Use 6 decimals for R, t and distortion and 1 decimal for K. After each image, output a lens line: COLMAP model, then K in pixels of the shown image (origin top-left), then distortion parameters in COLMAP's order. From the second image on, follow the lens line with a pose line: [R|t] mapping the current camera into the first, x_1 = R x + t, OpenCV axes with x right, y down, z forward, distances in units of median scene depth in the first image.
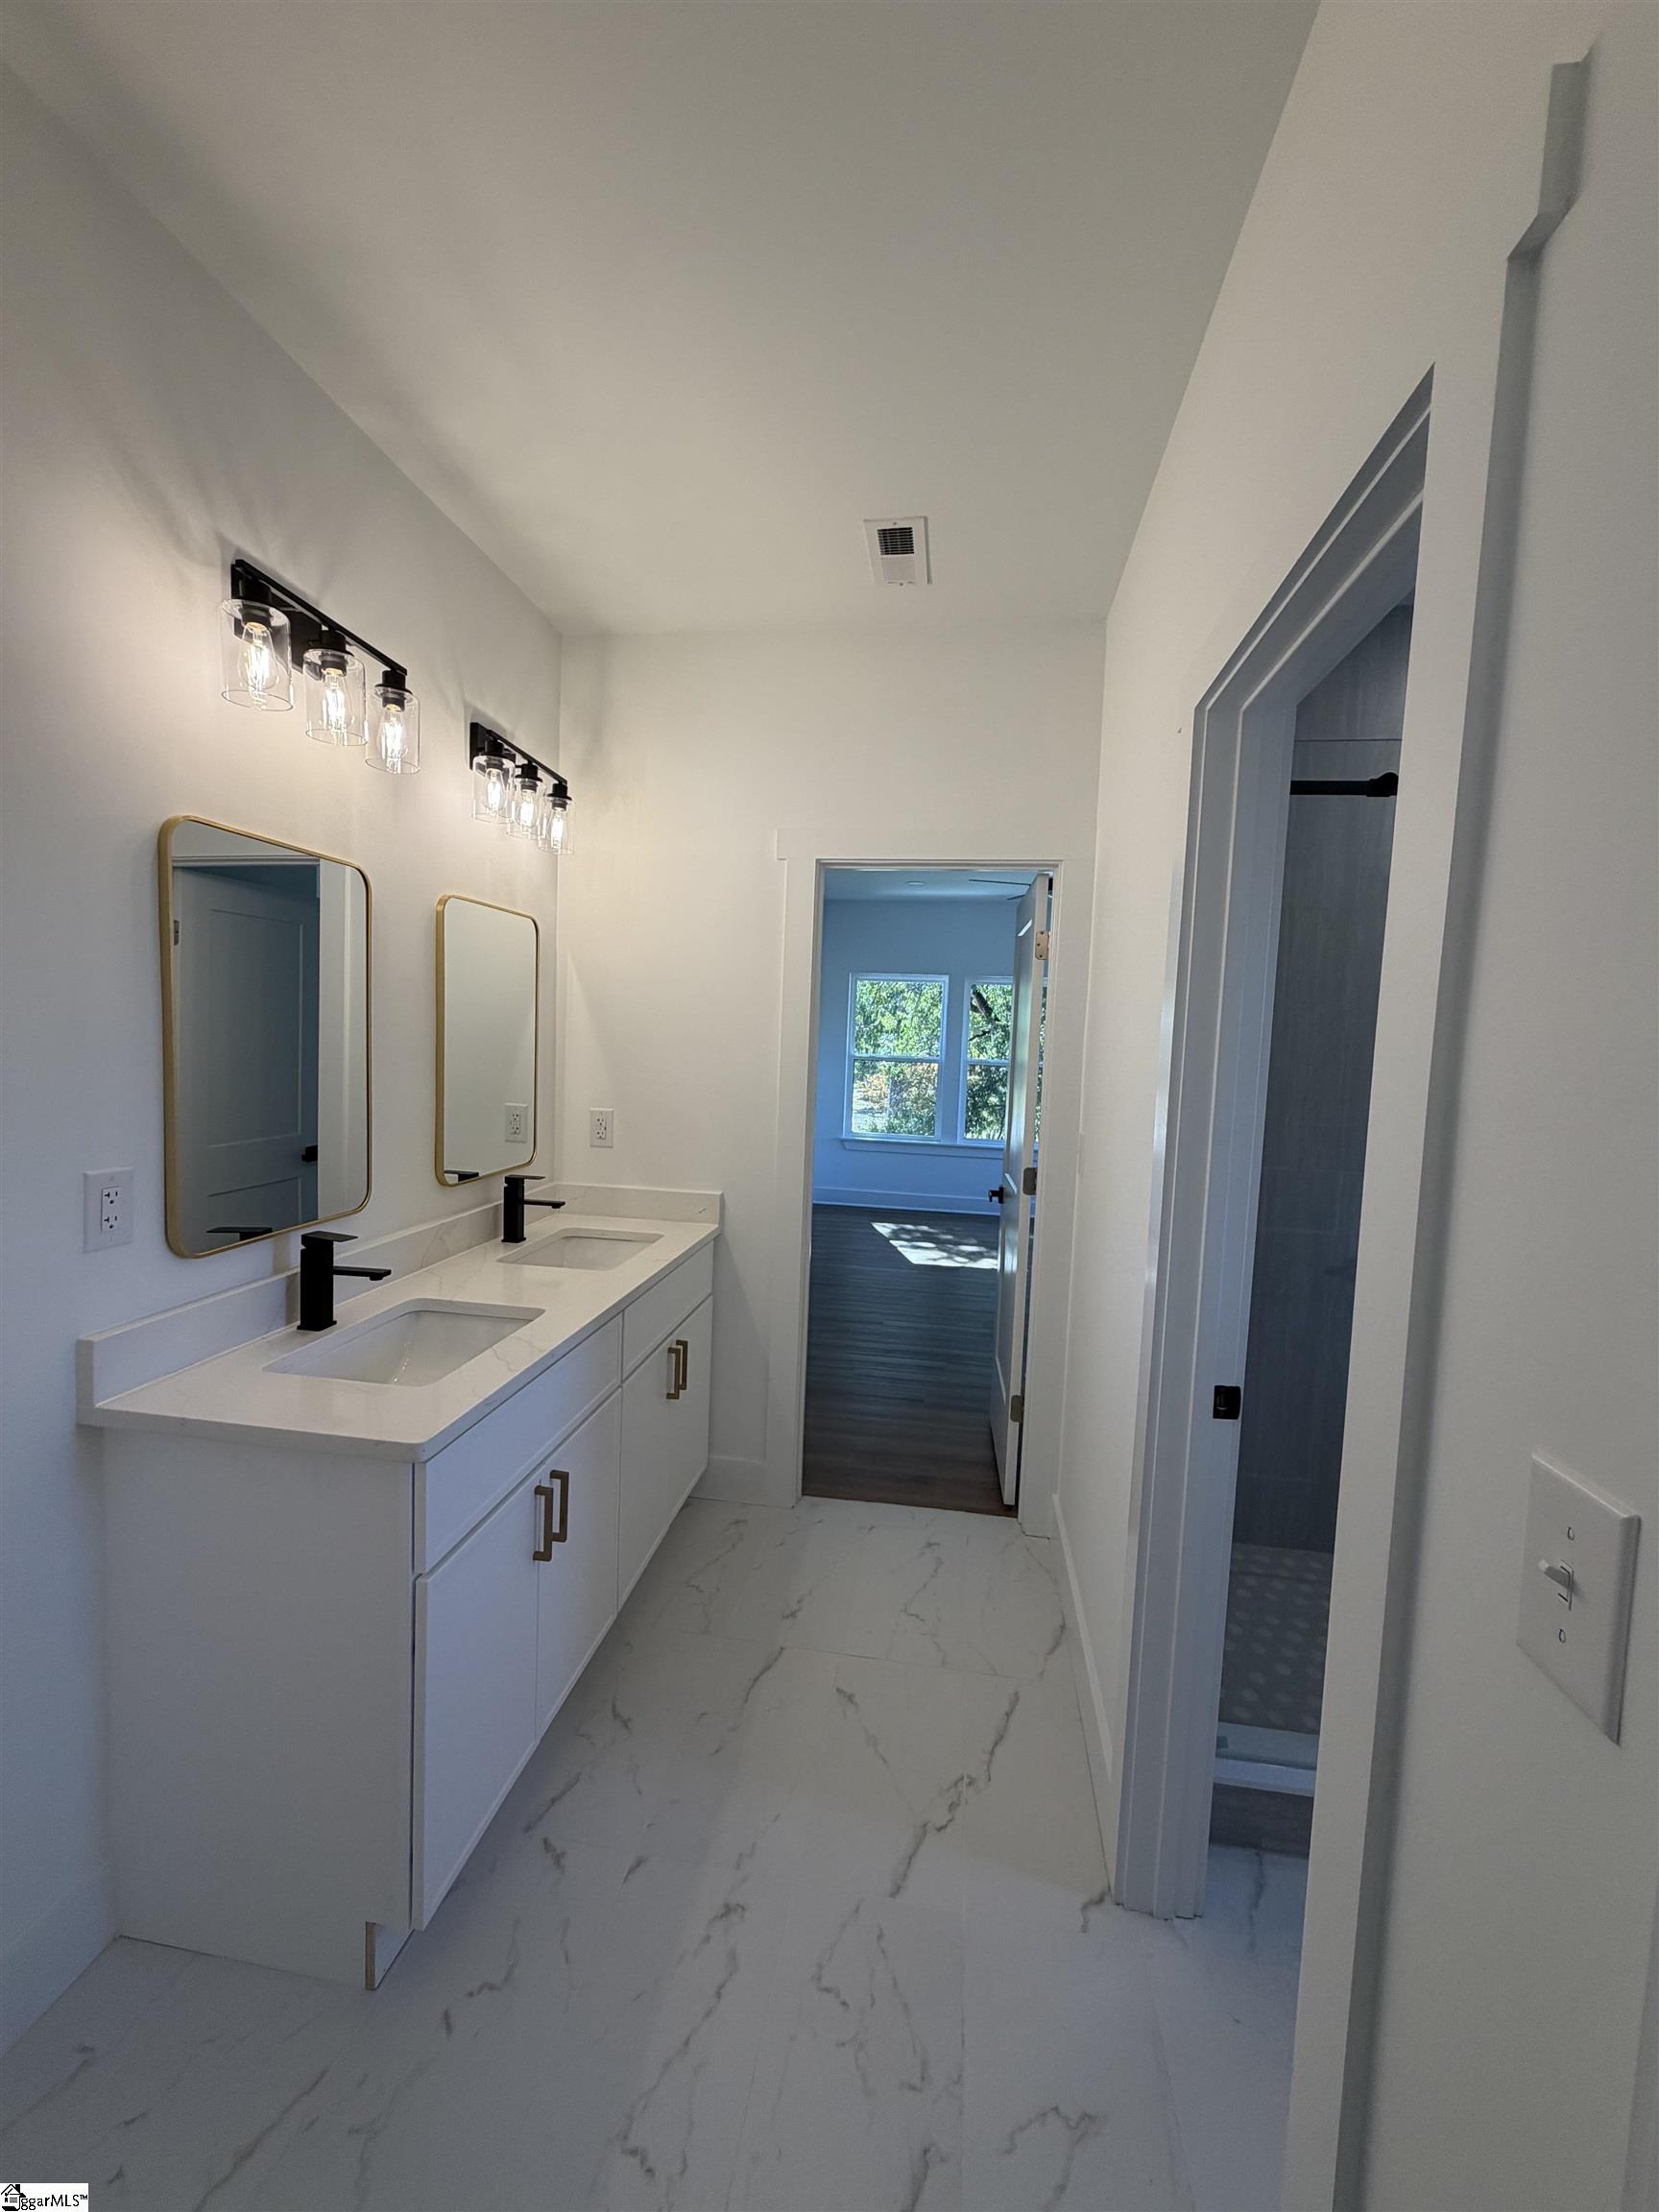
lens RADIAL K [[888.2, 0, 829.5], [0, 888.2, 1106.0], [0, 0, 1]] dist [0.007864, 0.000316]
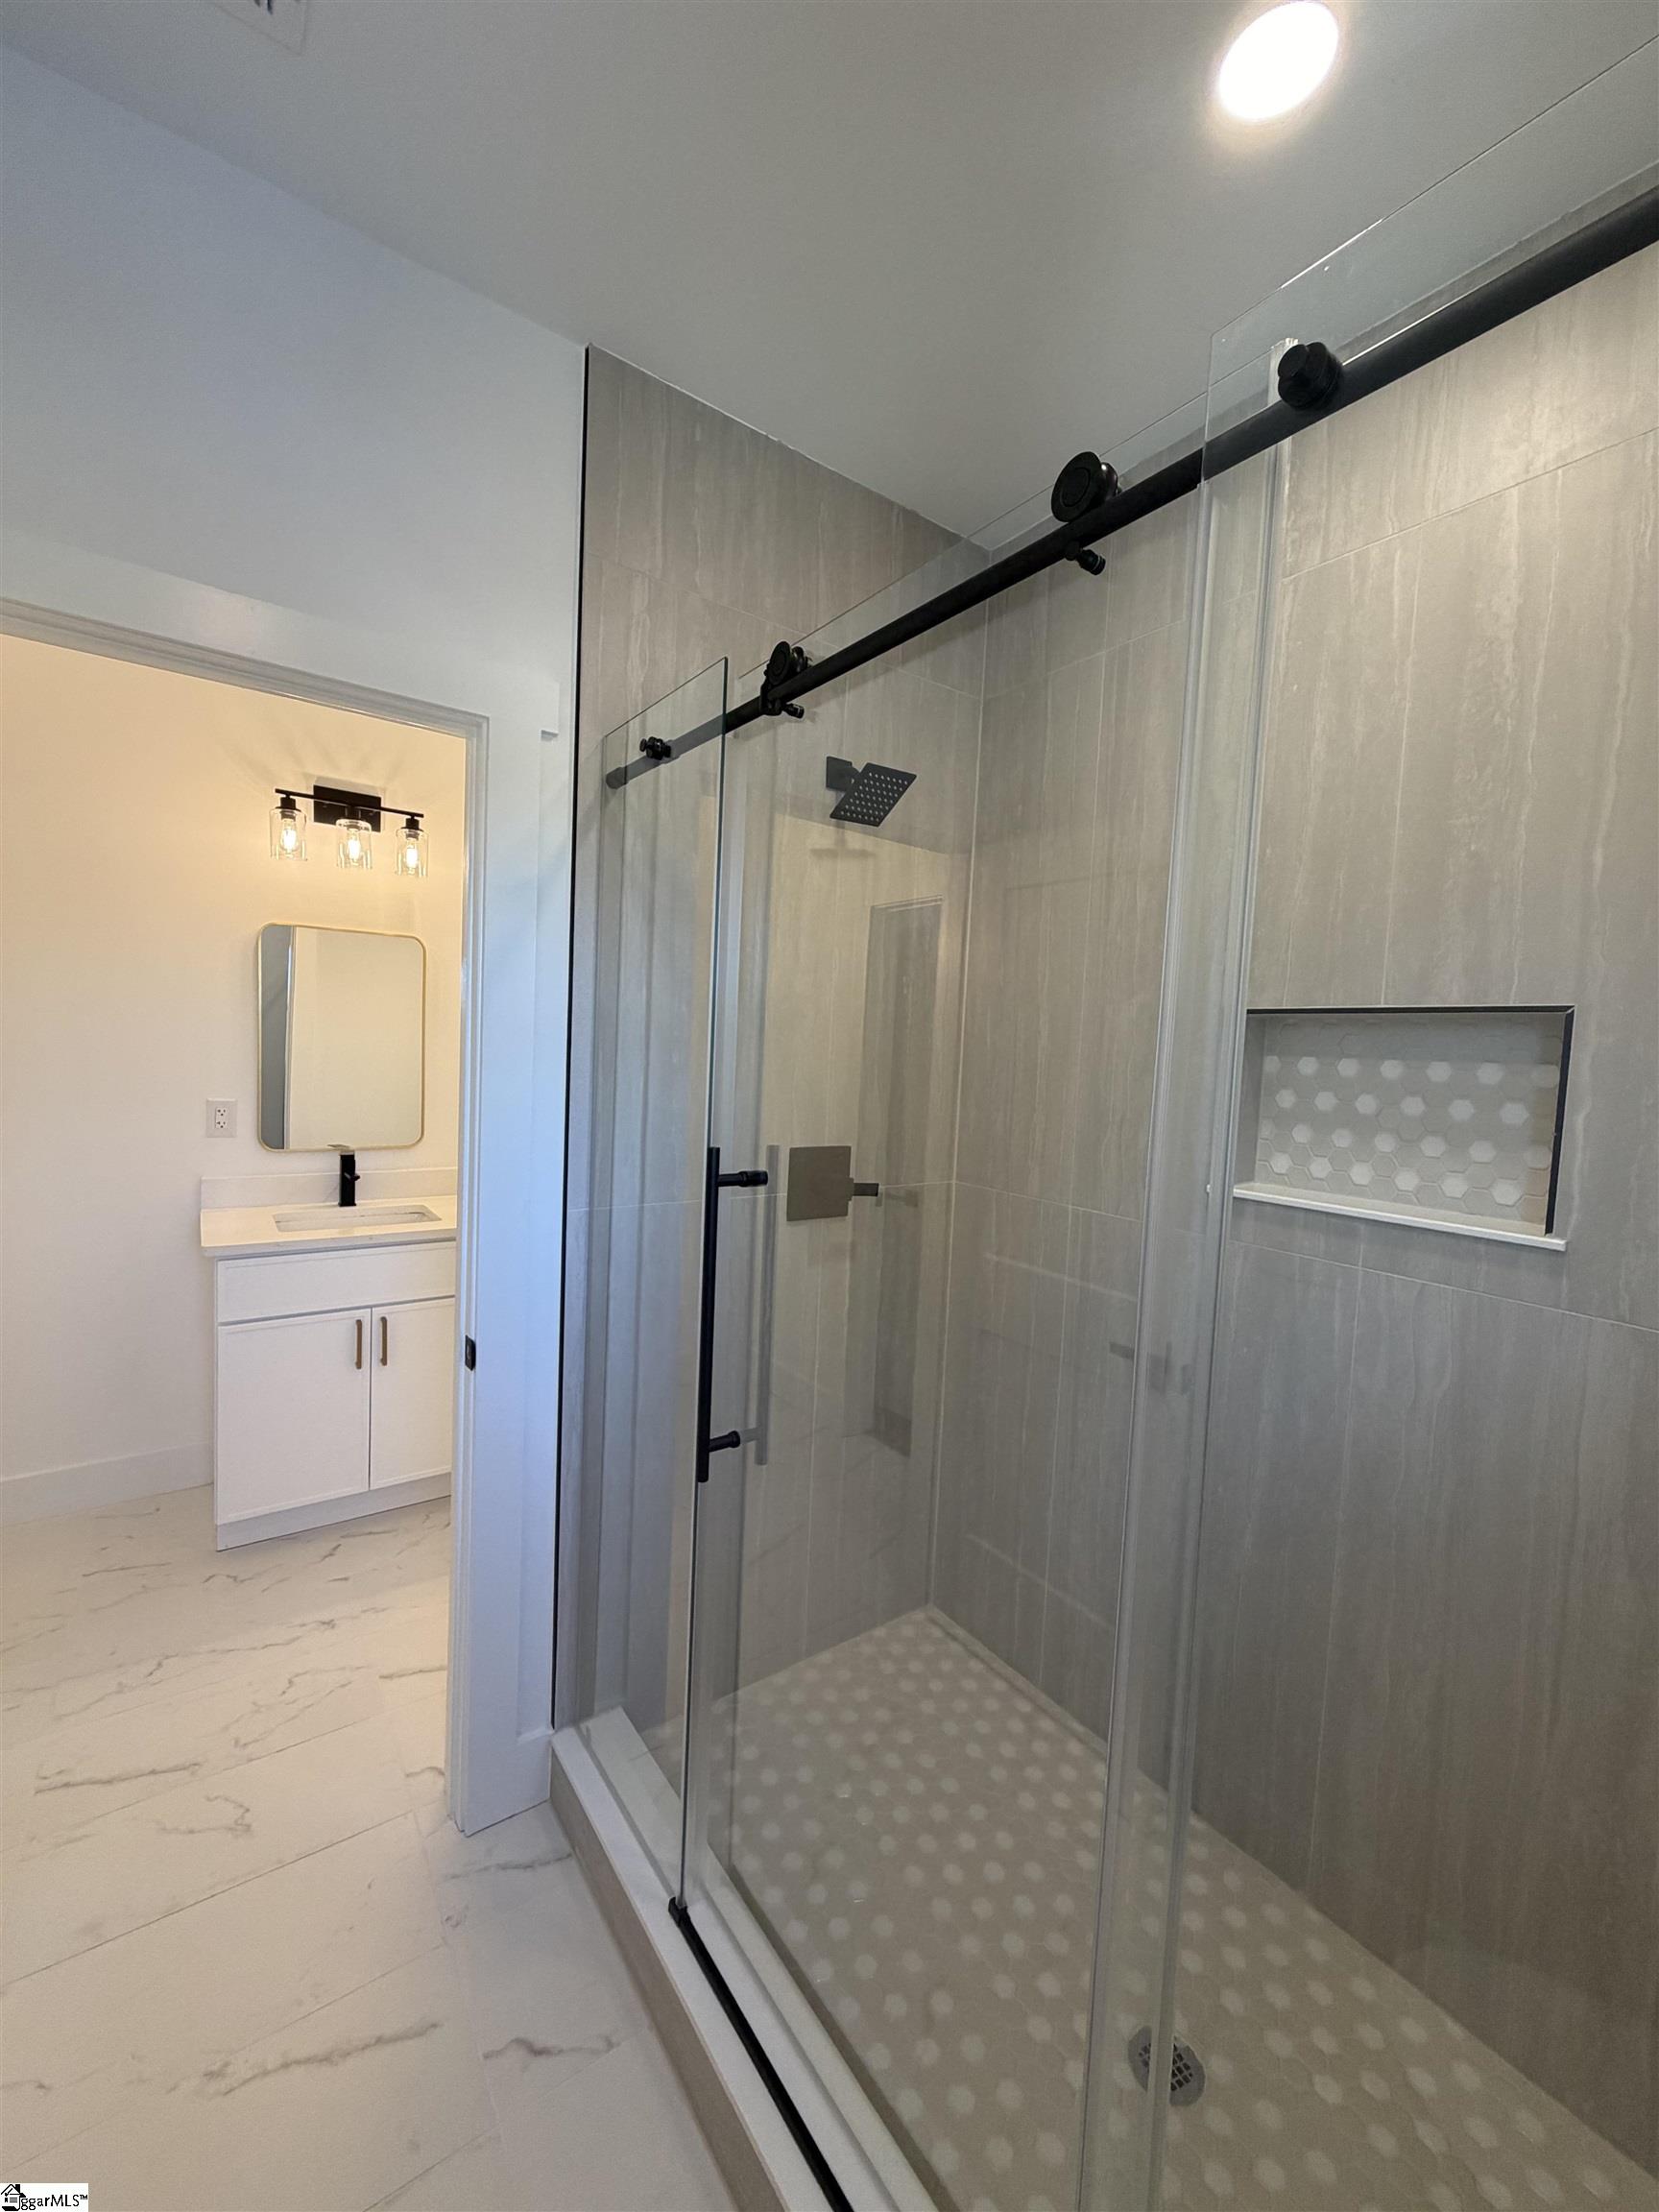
lens RADIAL K [[888.2, 0, 829.5], [0, 888.2, 1106.0], [0, 0, 1]] dist [0.007864, 0.000316]
pose [[0.696055, 0.048129, -0.716374, 1.524546], [-0.077268, 0.996977, -0.008095, -0.003488], [0.713819, 0.060988, 0.697670, 0.526865]]
